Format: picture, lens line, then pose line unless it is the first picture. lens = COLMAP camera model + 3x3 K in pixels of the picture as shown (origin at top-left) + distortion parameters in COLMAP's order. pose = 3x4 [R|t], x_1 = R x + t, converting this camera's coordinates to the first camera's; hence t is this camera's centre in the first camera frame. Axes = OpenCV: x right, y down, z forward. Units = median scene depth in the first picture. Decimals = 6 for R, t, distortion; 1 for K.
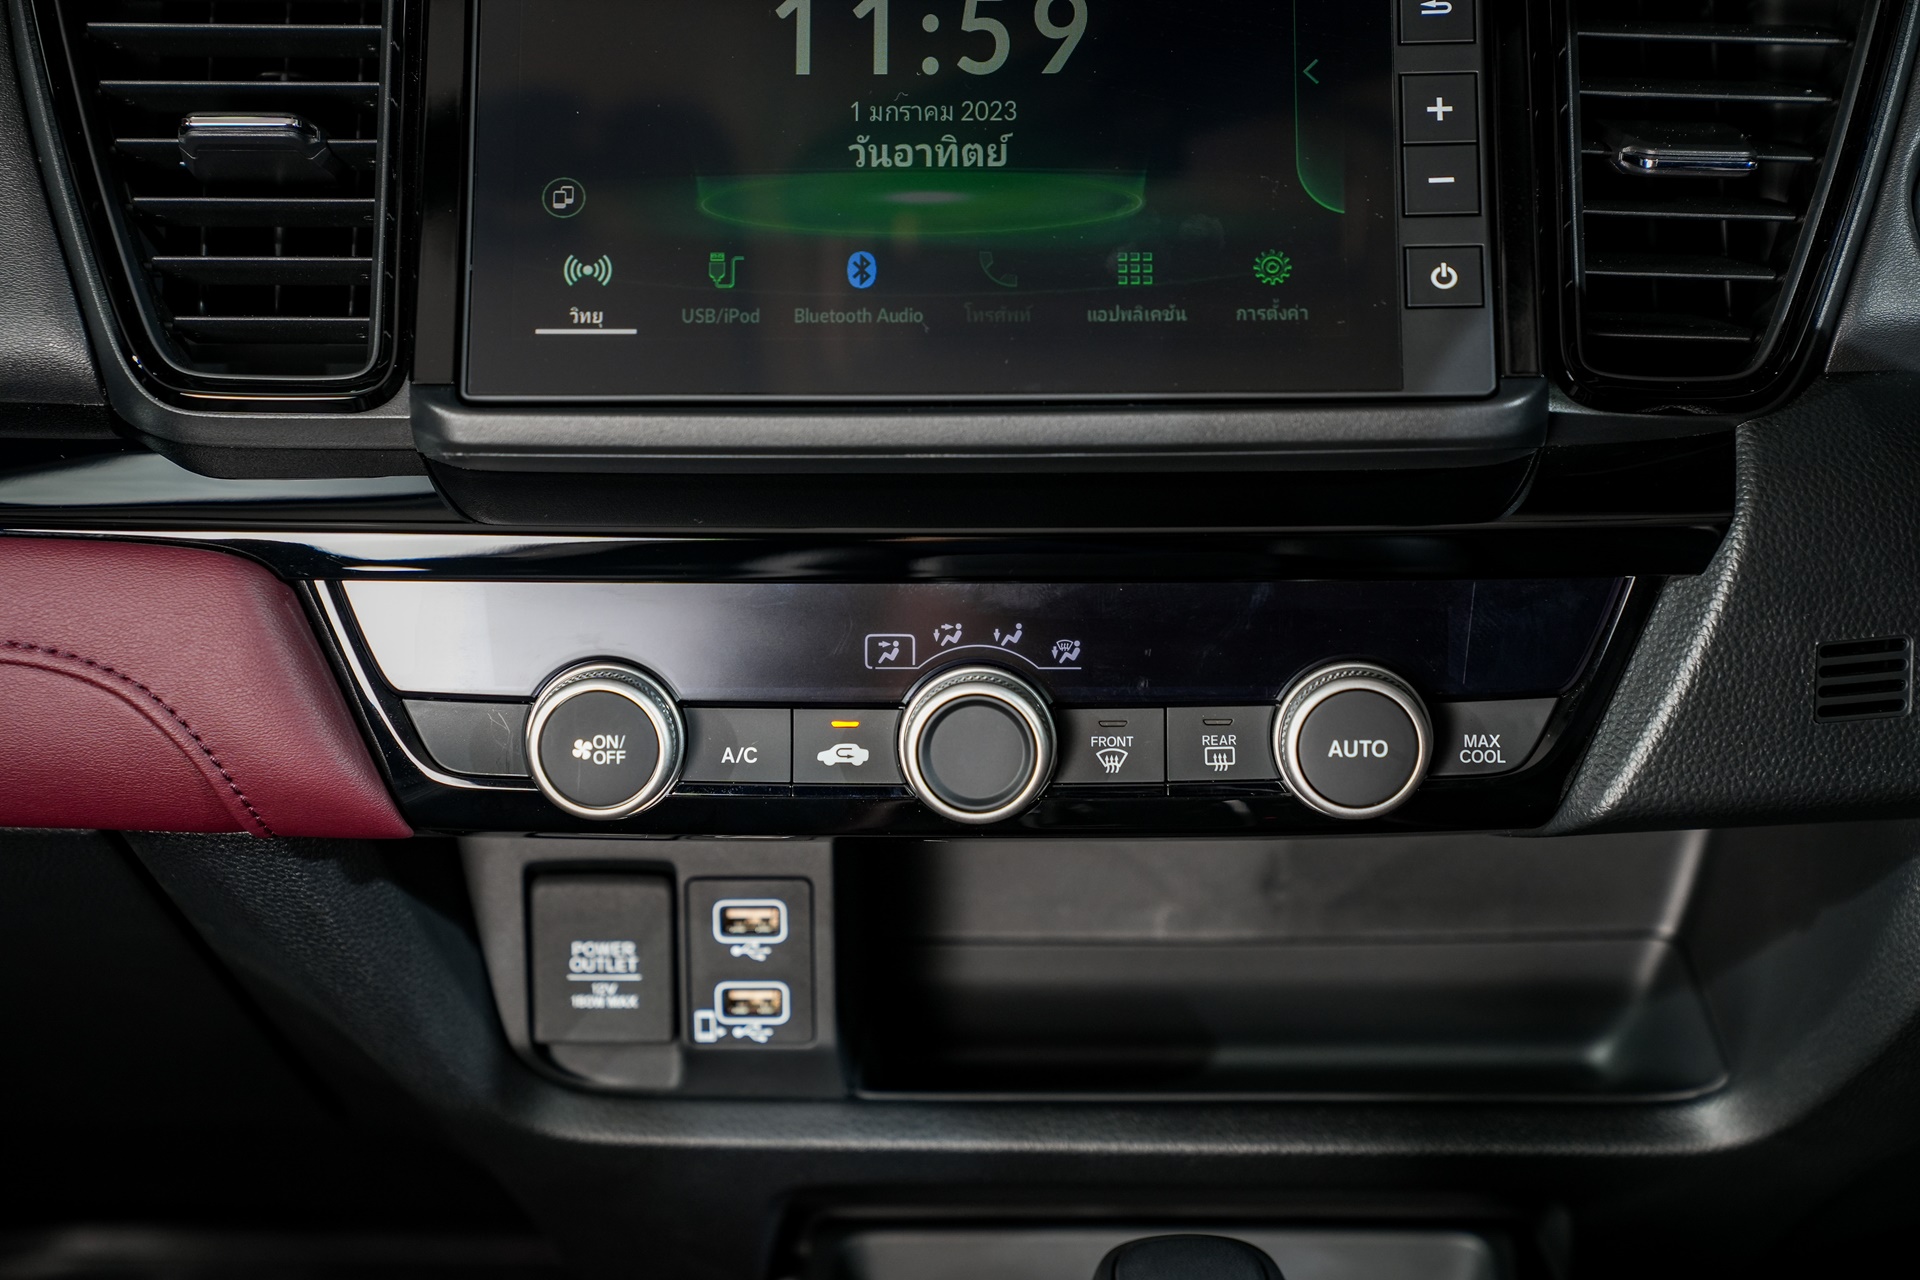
lens RADIAL K [[3712.2, 0, 961.9], [0, 3712.2, 639.8], [0, 0, 1]] dist [0.327624, 0.000000]
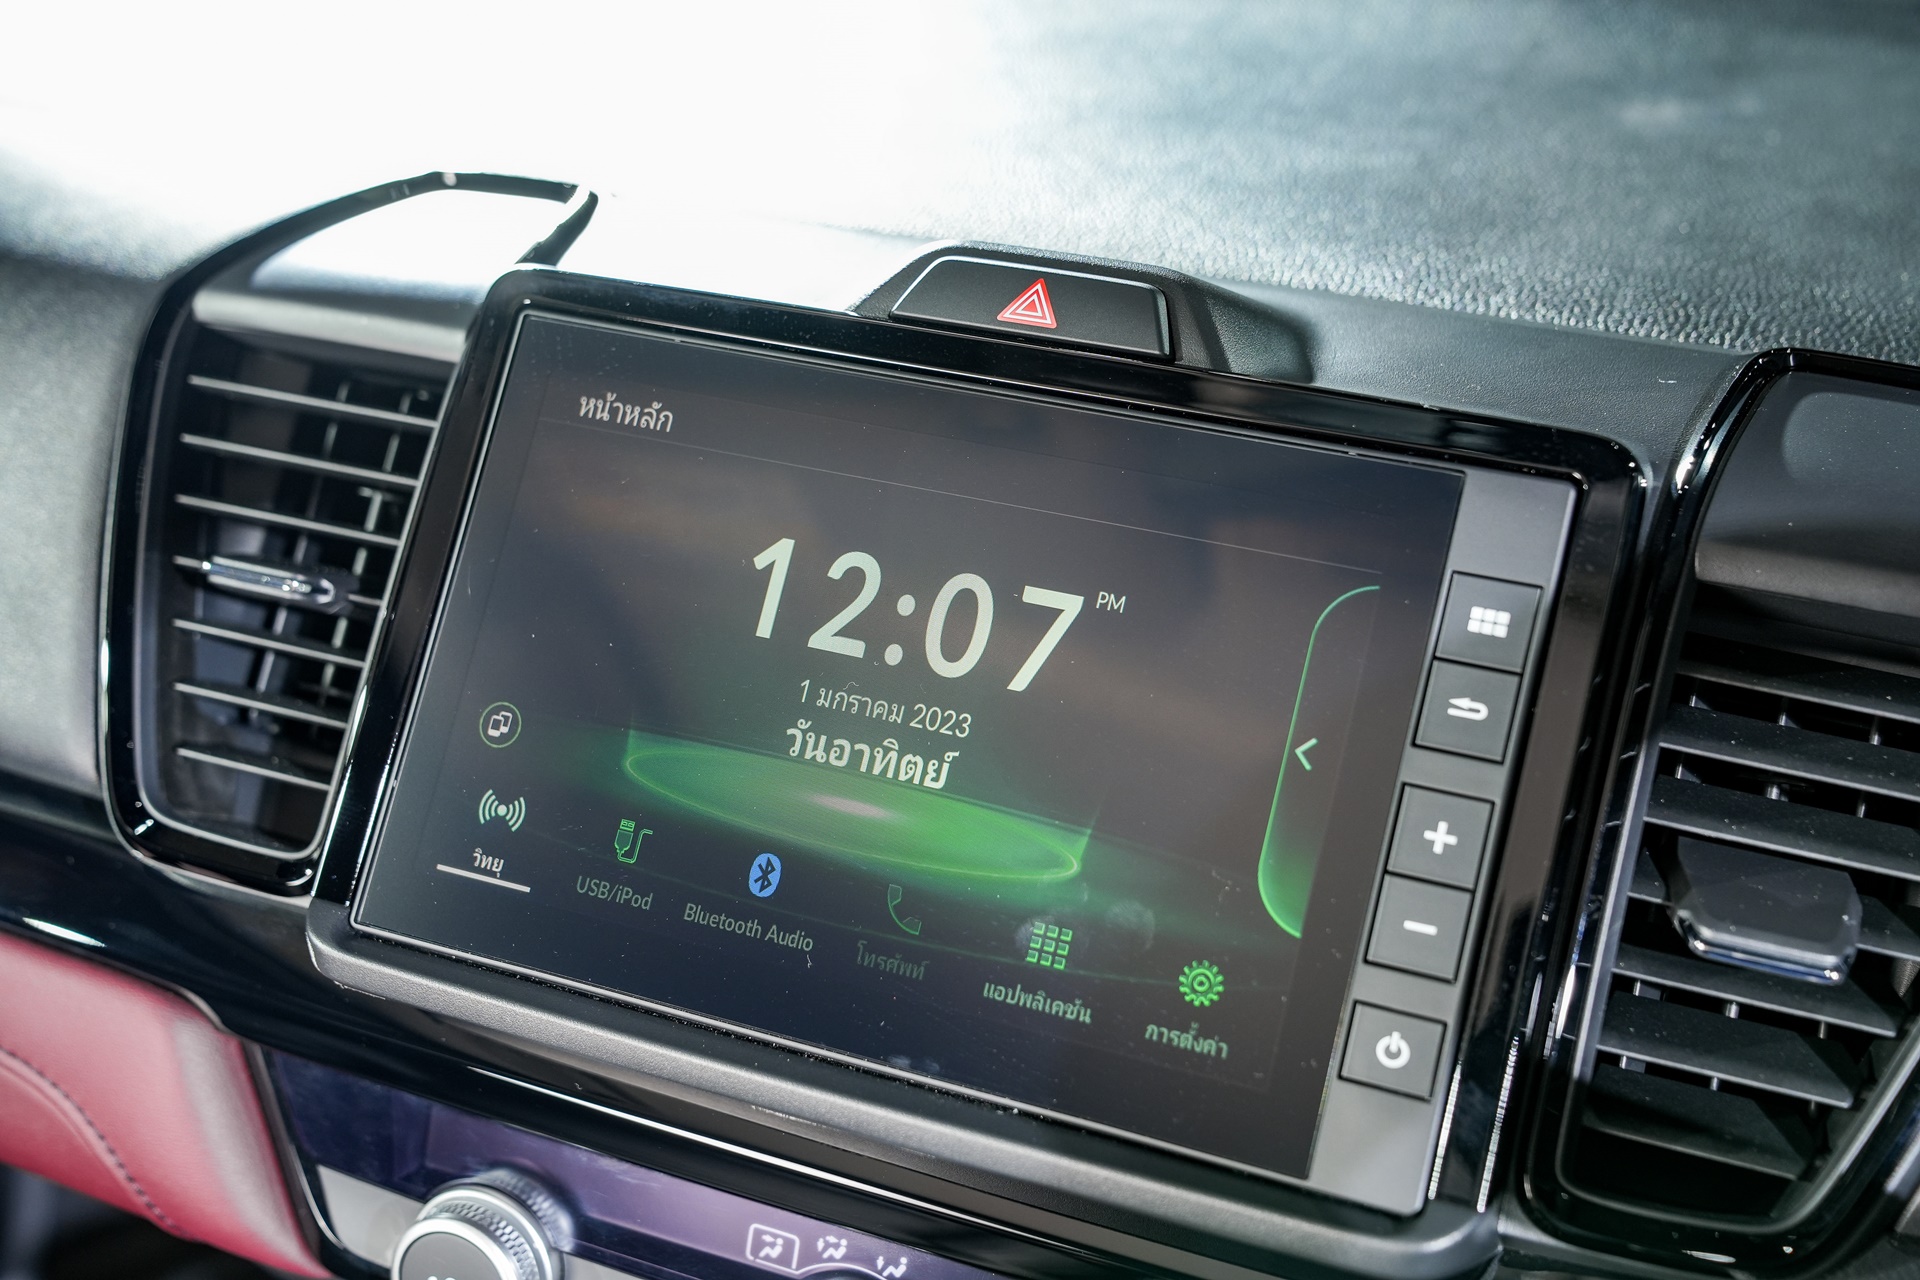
lens RADIAL K [[2363.9, 0, 961.5], [0, 2363.9, 649.9], [0, 0, 1]] dist [0.119500, 0.000000]
pose [[0.932816, 0.194498, -0.303356, 0.179418], [-0.152386, 0.975766, 0.157030, -0.247566], [0.326547, -0.100253, 0.939849, 0.476576]]
